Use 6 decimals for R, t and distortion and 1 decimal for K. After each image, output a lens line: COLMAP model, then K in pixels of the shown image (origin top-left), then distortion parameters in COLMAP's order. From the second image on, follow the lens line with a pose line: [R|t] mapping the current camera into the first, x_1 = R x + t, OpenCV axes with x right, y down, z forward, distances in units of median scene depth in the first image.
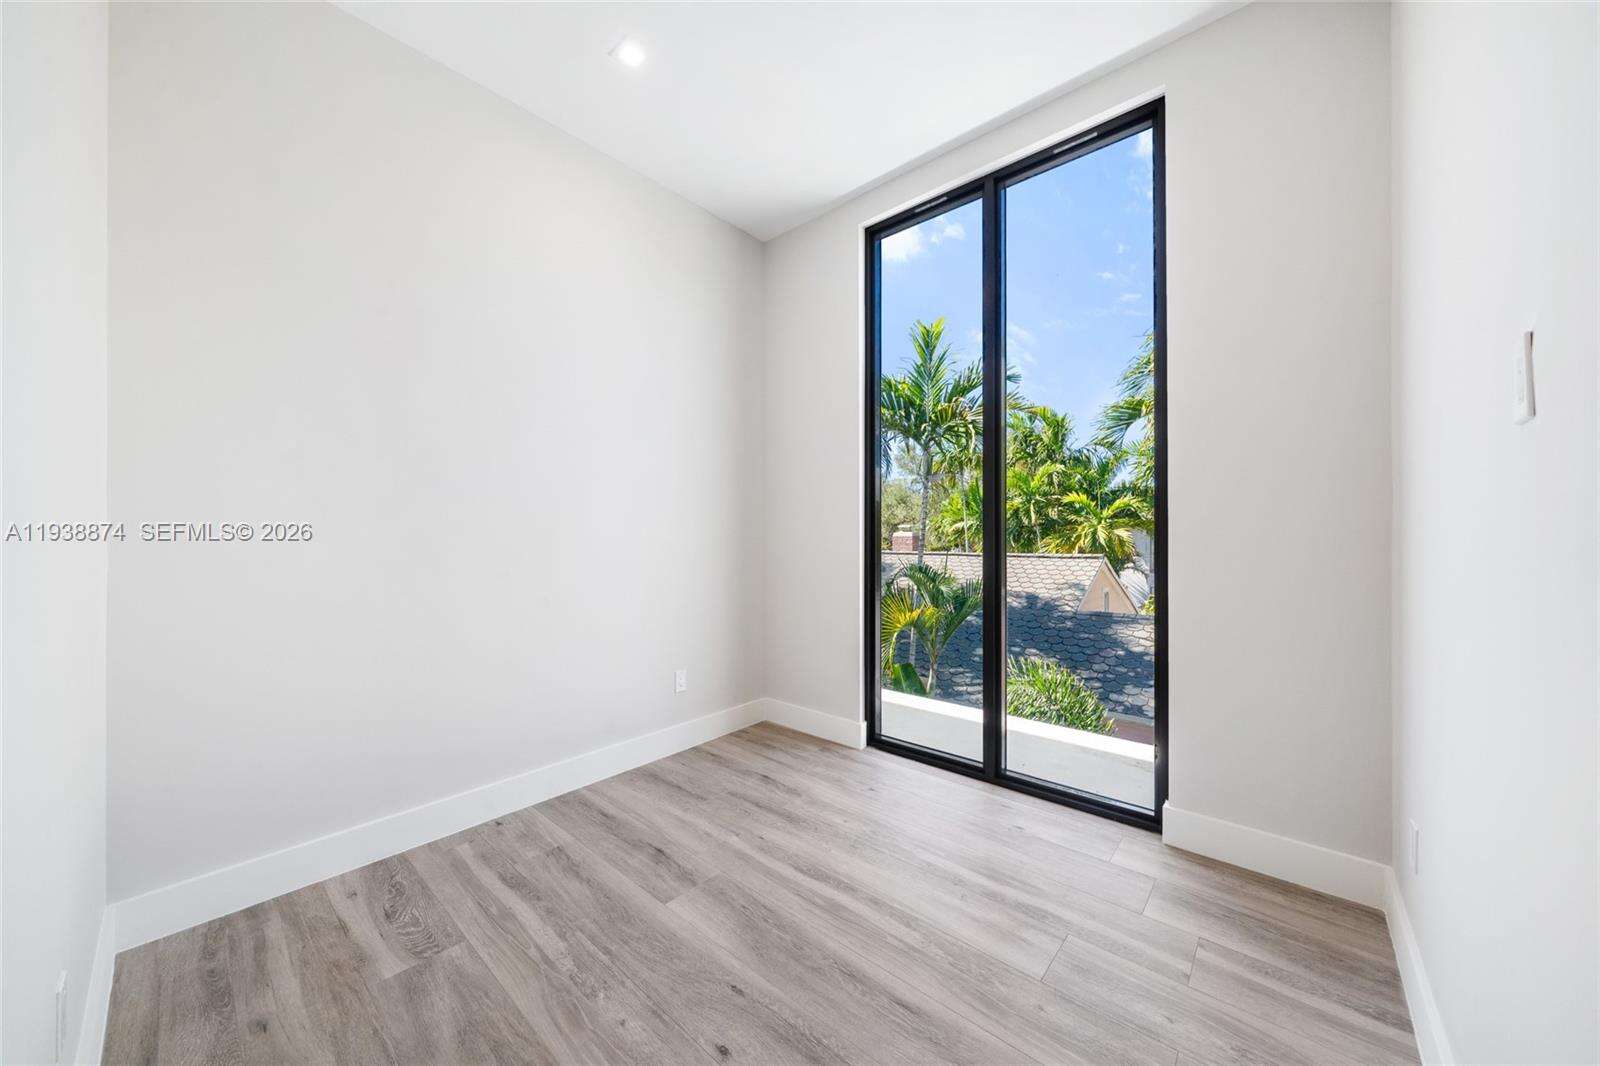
lens RADIAL K [[550.2, 0, 793.2], [0, 550.2, 536.1], [0, 0, 1]] dist [-0.010288, -0.000048]
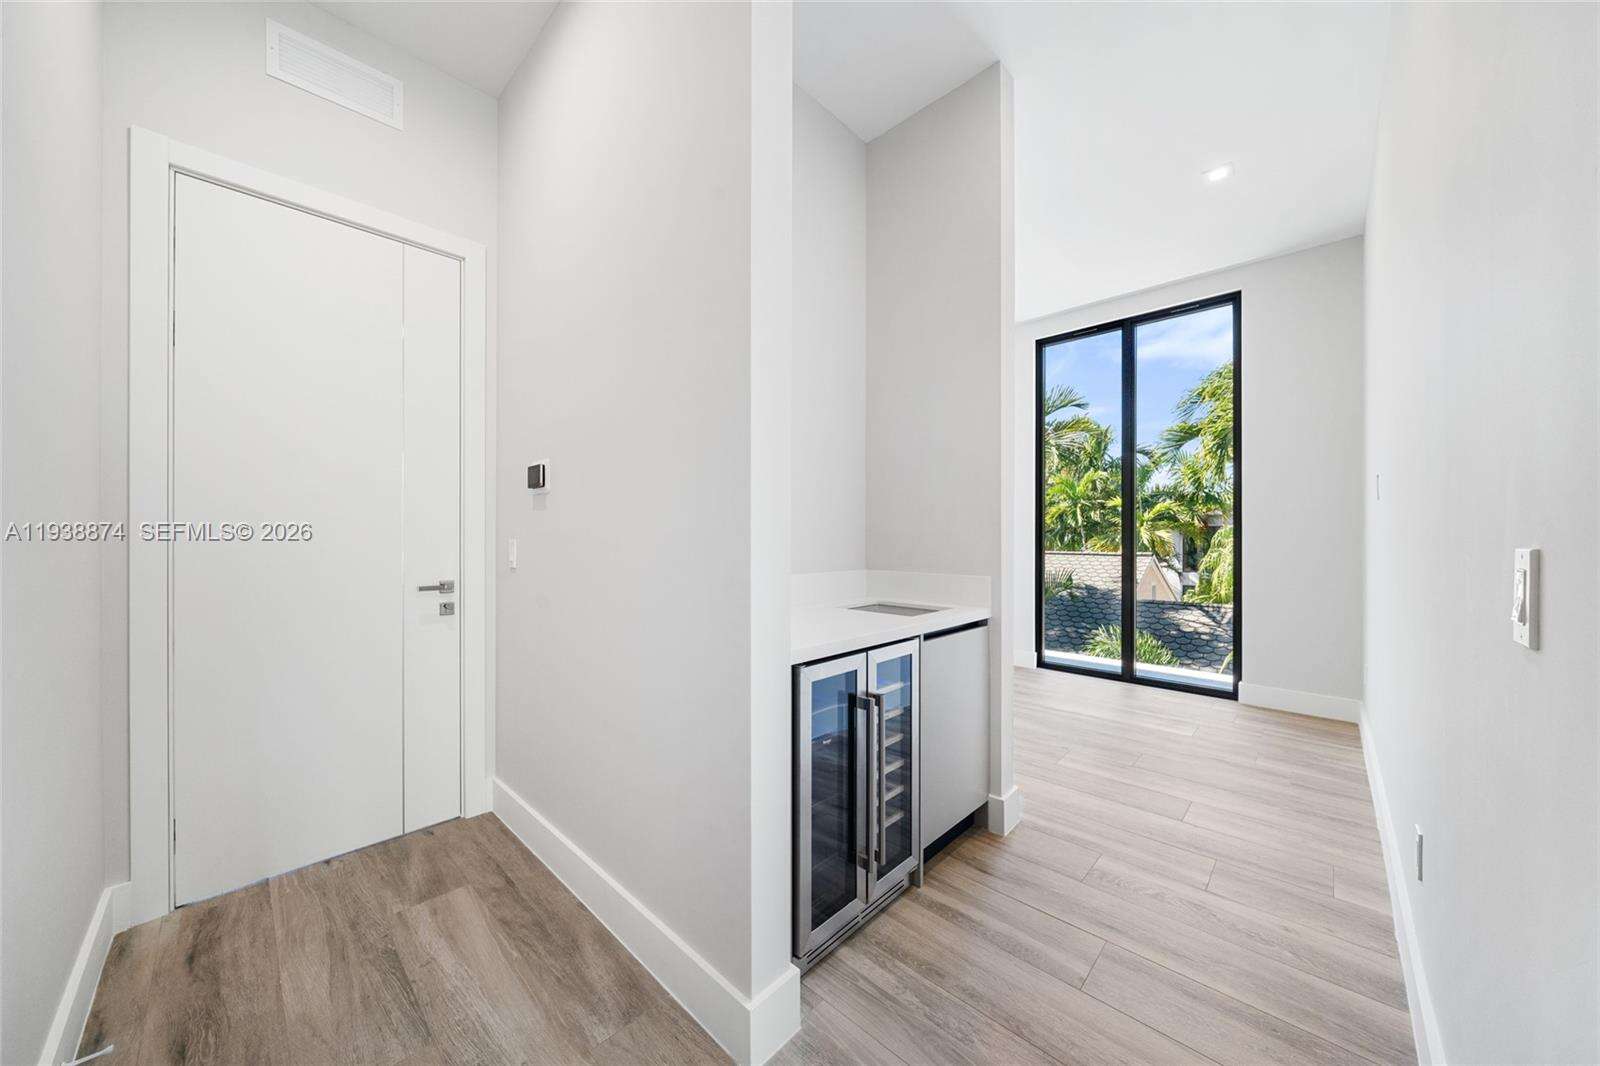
lens RADIAL K [[533.7, 0, 794.4], [0, 533.7, 536.7], [0, 0, 1]] dist [-0.007861, -0.000009]
pose [[0.998876, 0.003945, -0.047232, -0.136487], [-0.003863, 0.999991, 0.001815, 0.000599], [0.047238, -0.001630, 0.998882, -0.158138]]
